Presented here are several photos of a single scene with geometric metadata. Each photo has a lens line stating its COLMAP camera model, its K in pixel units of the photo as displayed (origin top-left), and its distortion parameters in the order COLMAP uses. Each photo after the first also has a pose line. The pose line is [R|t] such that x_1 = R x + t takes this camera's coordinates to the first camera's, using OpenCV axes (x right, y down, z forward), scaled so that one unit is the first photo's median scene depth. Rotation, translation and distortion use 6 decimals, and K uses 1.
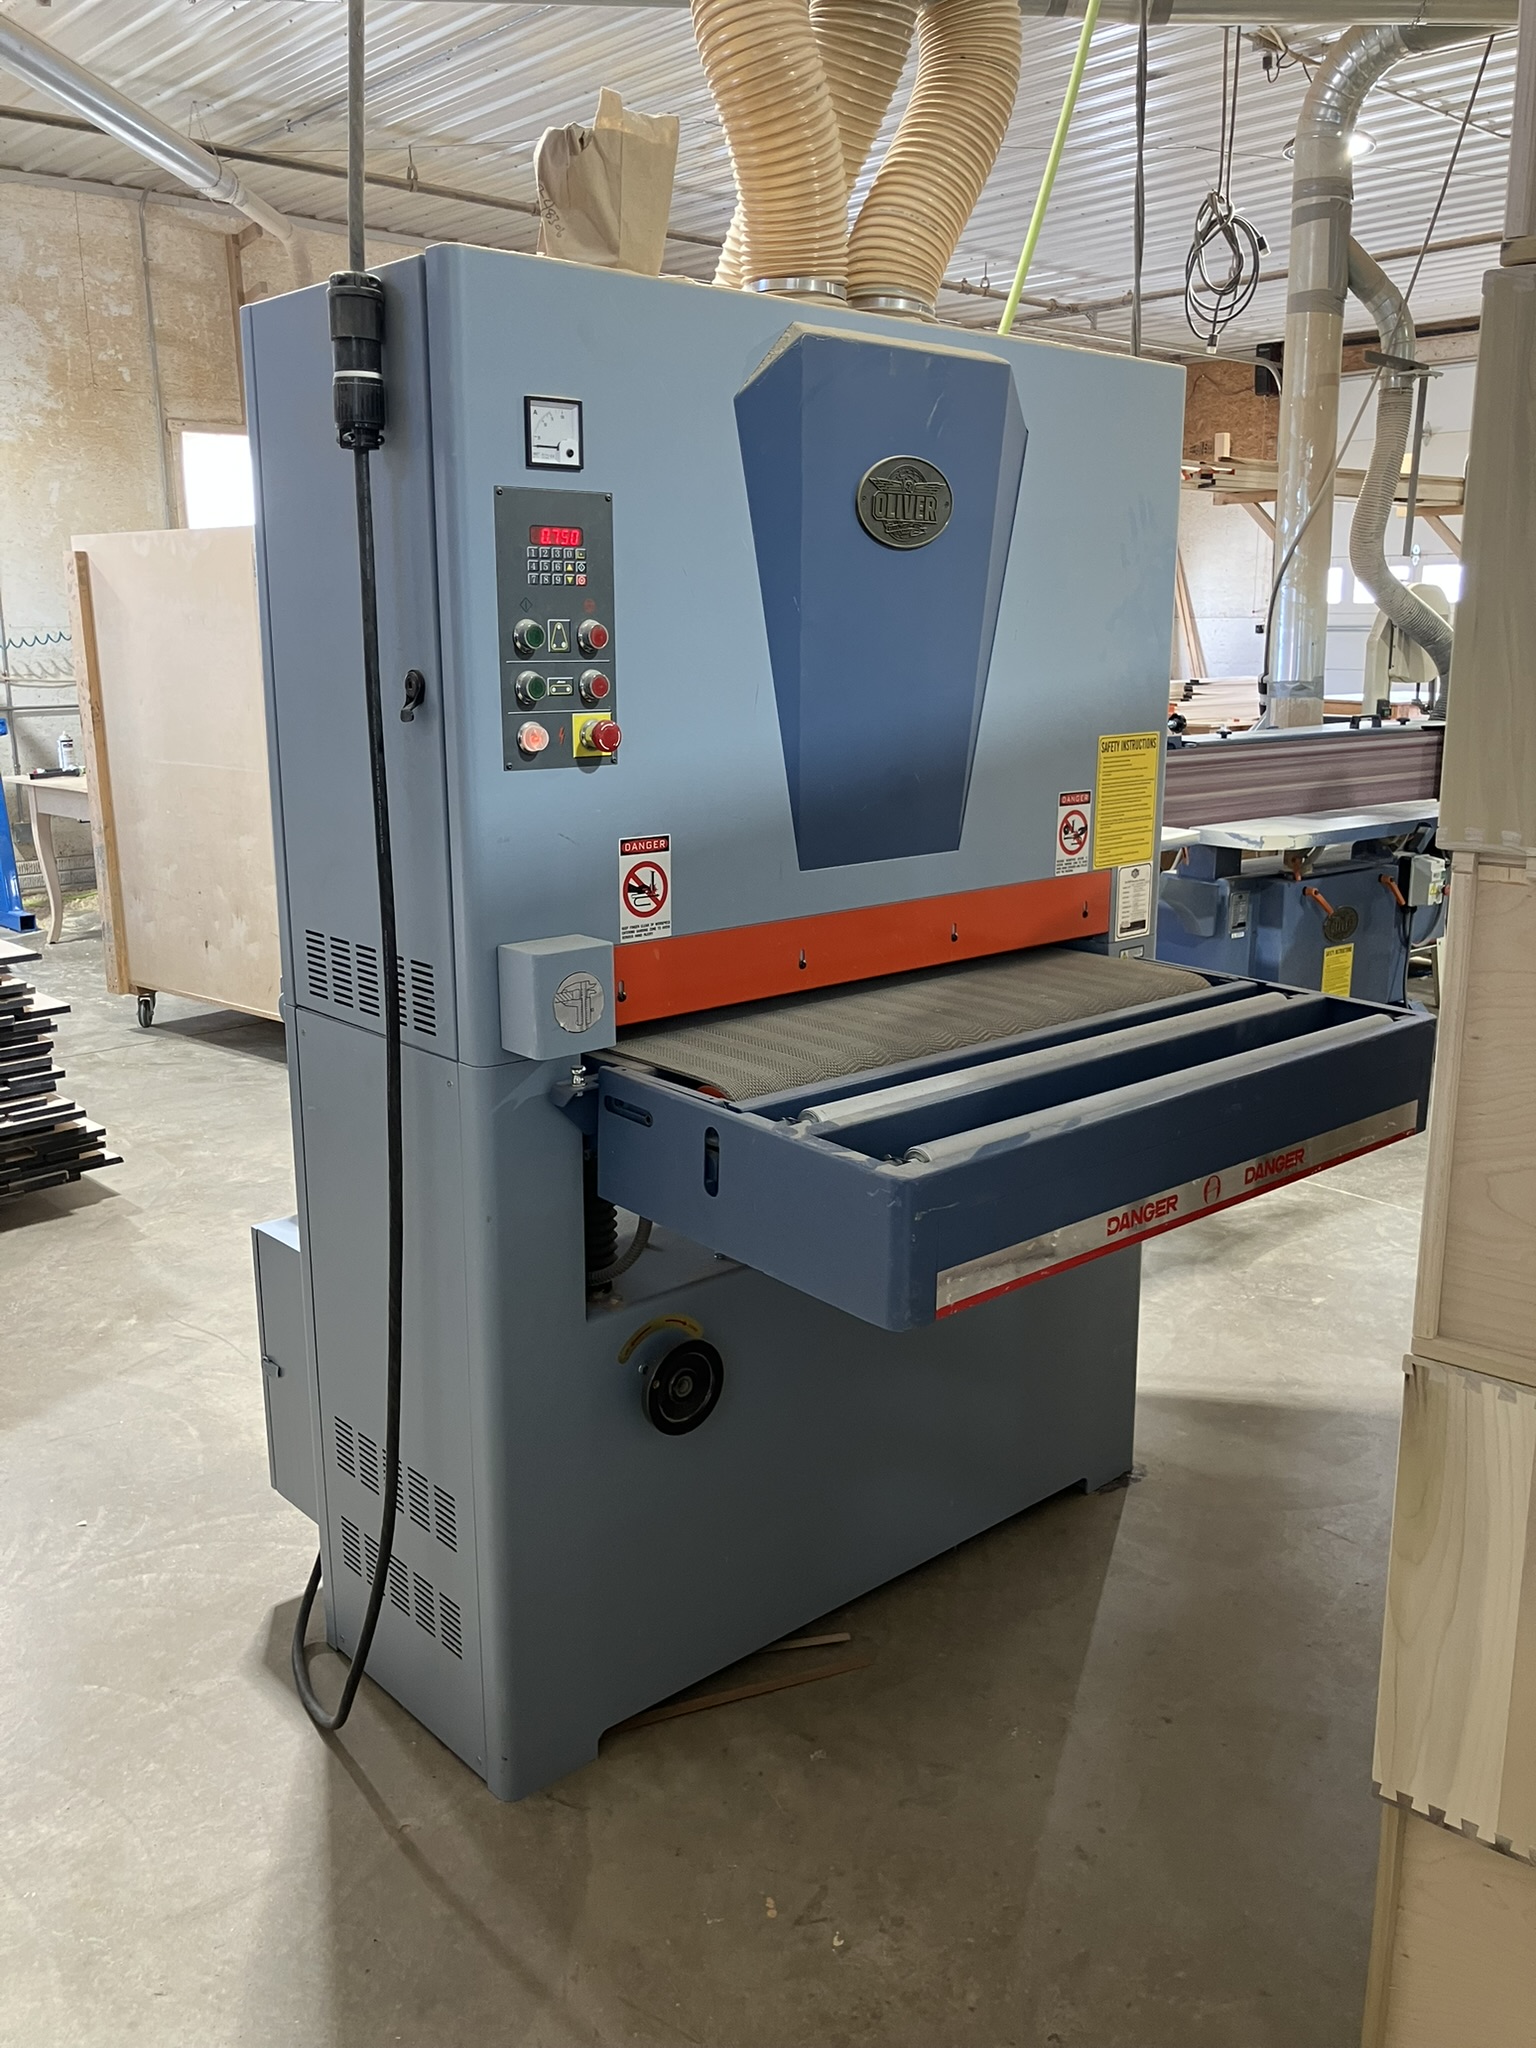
lens RADIAL K [[1709.7, 0, 762.3], [0, 1709.7, 1020.3], [0, 0, 1]] dist [0.071391, -0.062012]
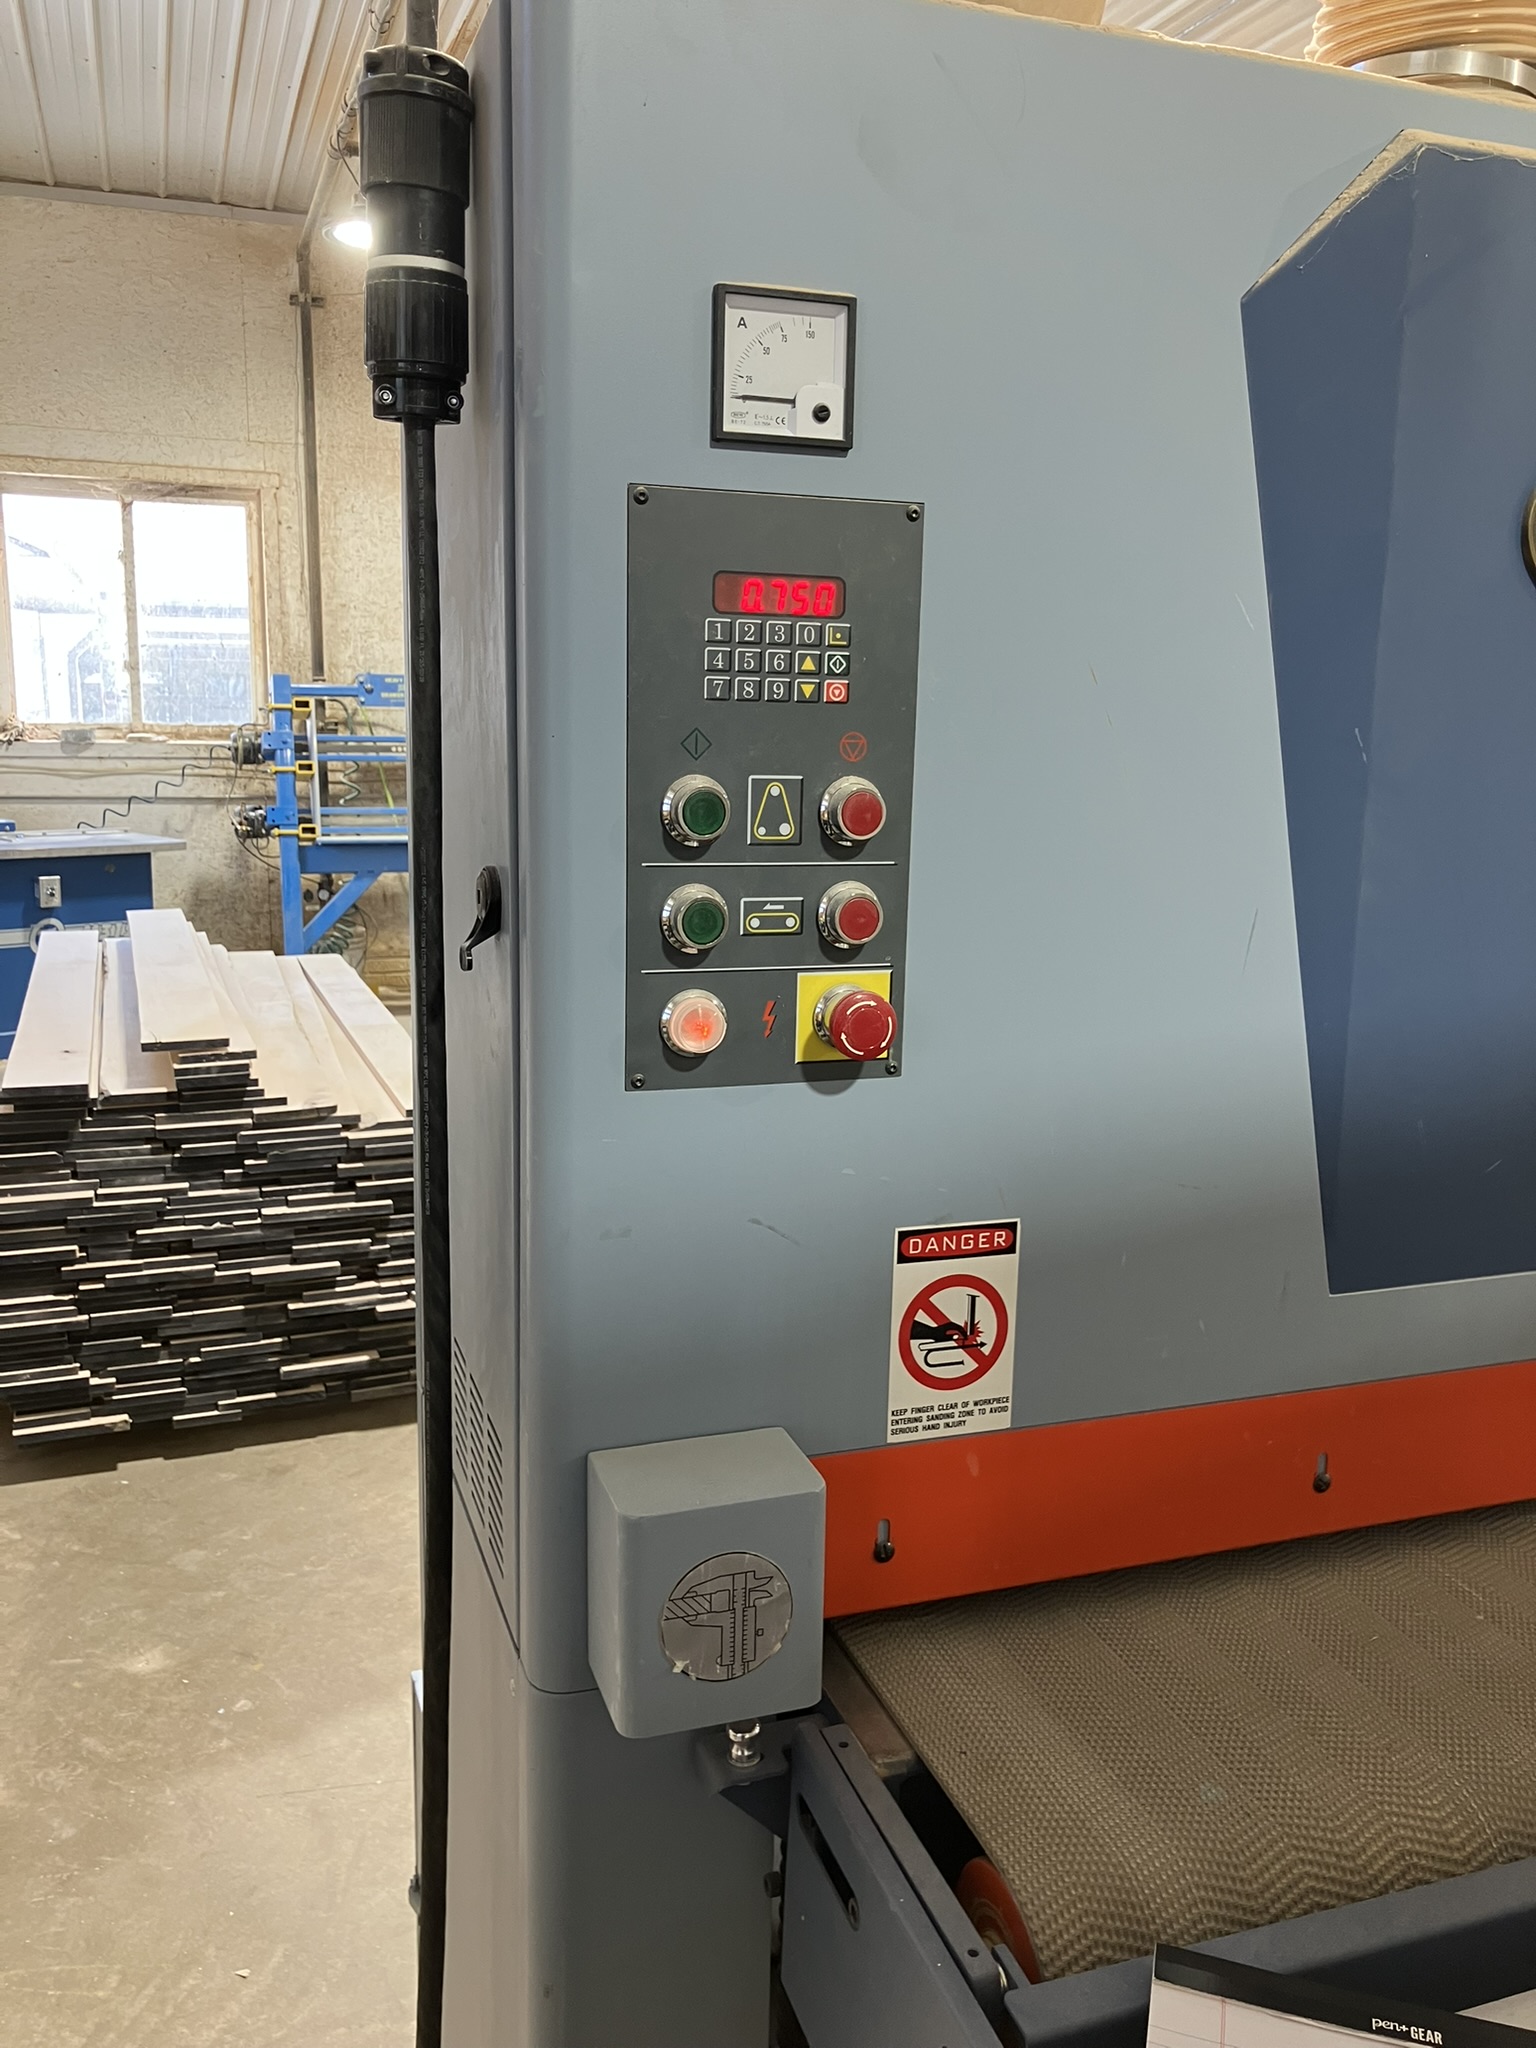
lens RADIAL K [[1709.7, 0, 777.6], [0, 1709.7, 1023.9], [0, 0, 1]] dist [0.071391, -0.062012]
pose [[0.928657, 0.090680, -0.359685, 0.052683], [-0.108739, 0.993610, -0.030250, -0.150682], [0.354644, 0.067204, 0.932583, 0.566971]]
